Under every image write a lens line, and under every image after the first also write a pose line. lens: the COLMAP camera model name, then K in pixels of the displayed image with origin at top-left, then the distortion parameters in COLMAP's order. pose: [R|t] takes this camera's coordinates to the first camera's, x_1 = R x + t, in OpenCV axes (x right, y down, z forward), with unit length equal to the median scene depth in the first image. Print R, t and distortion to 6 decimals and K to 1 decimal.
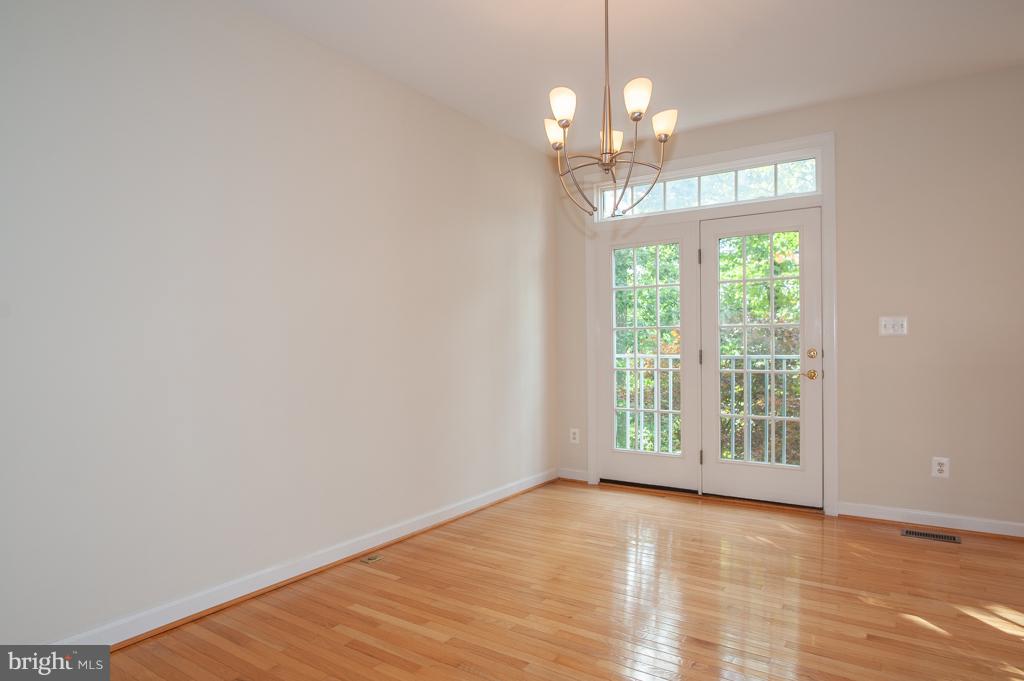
lens RADIAL K [[609.7, 0, 510.2], [0, 609.7, 347.9], [0, 0, 1]] dist [-0.042219, 0.021212]
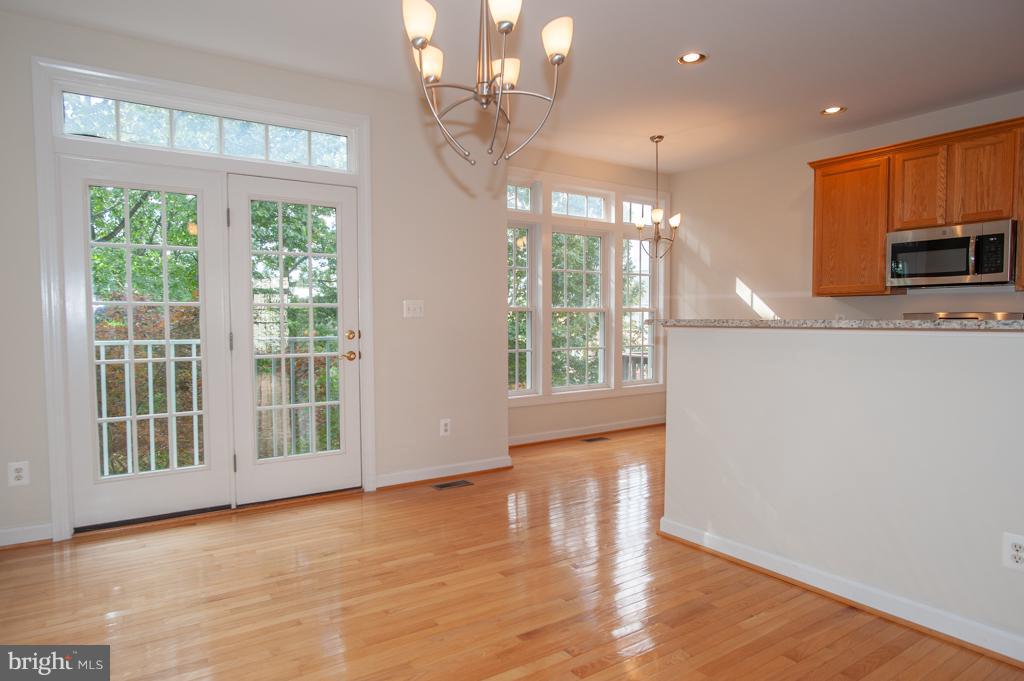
lens RADIAL K [[609.7, 0, 510.2], [0, 609.7, 347.9], [0, 0, 1]] dist [-0.042219, 0.021212]
pose [[0.375268, -0.031782, 0.926371, -0.316656], [0.008346, 0.999487, 0.030910, 0.002346], [-0.926879, -0.003868, 0.375341, 0.367830]]
